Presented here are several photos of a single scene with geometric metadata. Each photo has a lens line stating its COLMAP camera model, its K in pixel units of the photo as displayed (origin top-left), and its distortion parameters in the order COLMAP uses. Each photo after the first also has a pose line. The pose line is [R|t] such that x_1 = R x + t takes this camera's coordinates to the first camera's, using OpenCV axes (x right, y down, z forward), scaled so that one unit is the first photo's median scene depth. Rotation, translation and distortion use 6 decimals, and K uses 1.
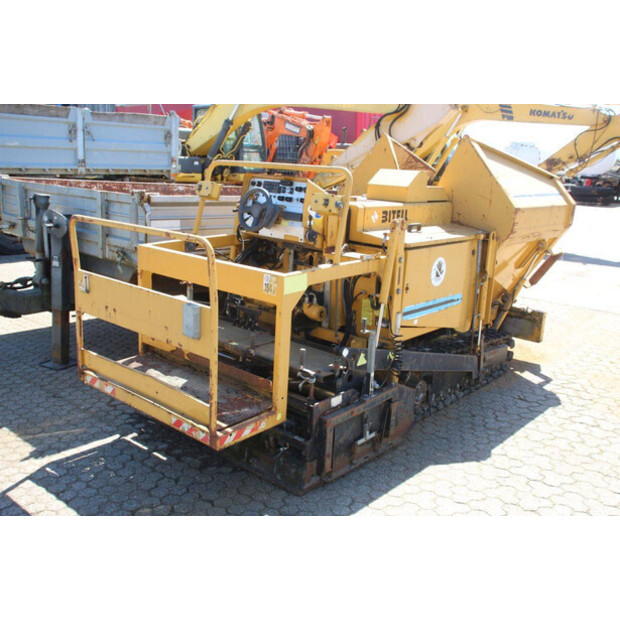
lens RADIAL K [[636.5, 0, 310.0], [0, 636.5, 310.0], [0, 0, 1]] dist [-0.049069, 0.030502]
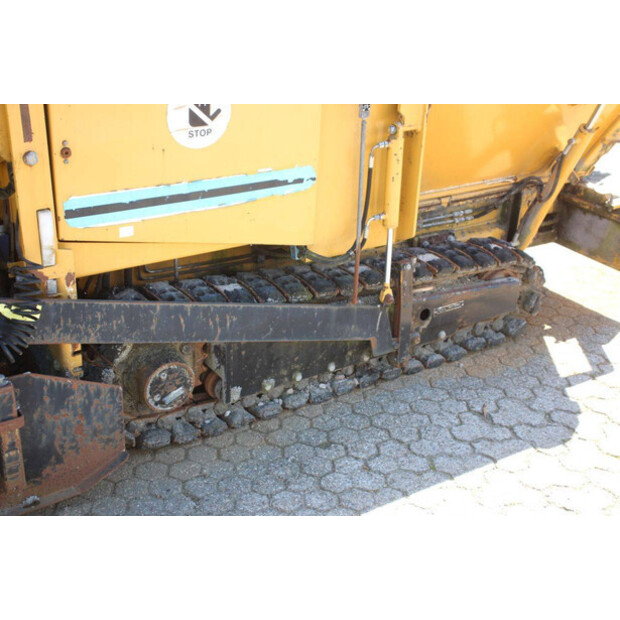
lens RADIAL K [[932.0, 0, 310.0], [0, 932.0, 310.0], [0, 0, 1]] dist [0.096778, 0.067780]
pose [[0.961741, 0.115805, -0.248281, 0.458262], [-0.065489, 0.977173, 0.202101, -0.066411], [0.266018, -0.178109, 0.947371, 0.448816]]
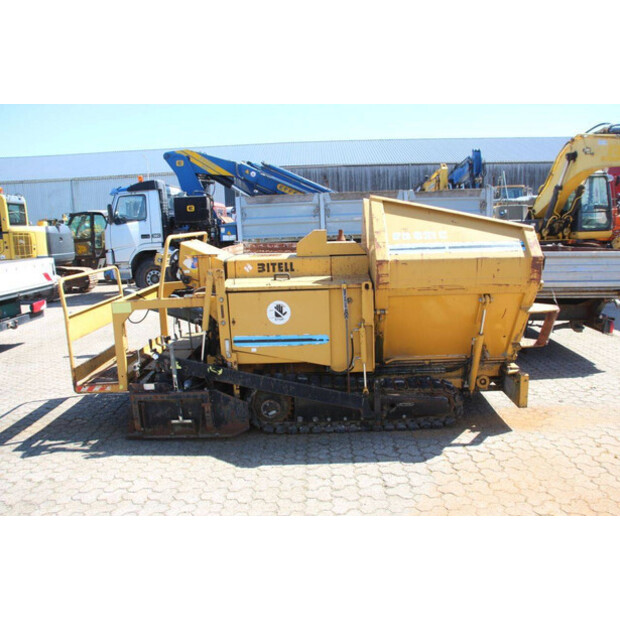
lens RADIAL K [[512.5, 0, 310.0], [0, 512.5, 310.0], [0, 0, 1]] dist [-0.176330, 0.162965]
pose [[0.629468, 0.069924, -0.773873, 1.054168], [-0.120375, 0.992695, -0.008217, -0.067987], [0.767645, 0.098327, 0.633287, 0.445999]]
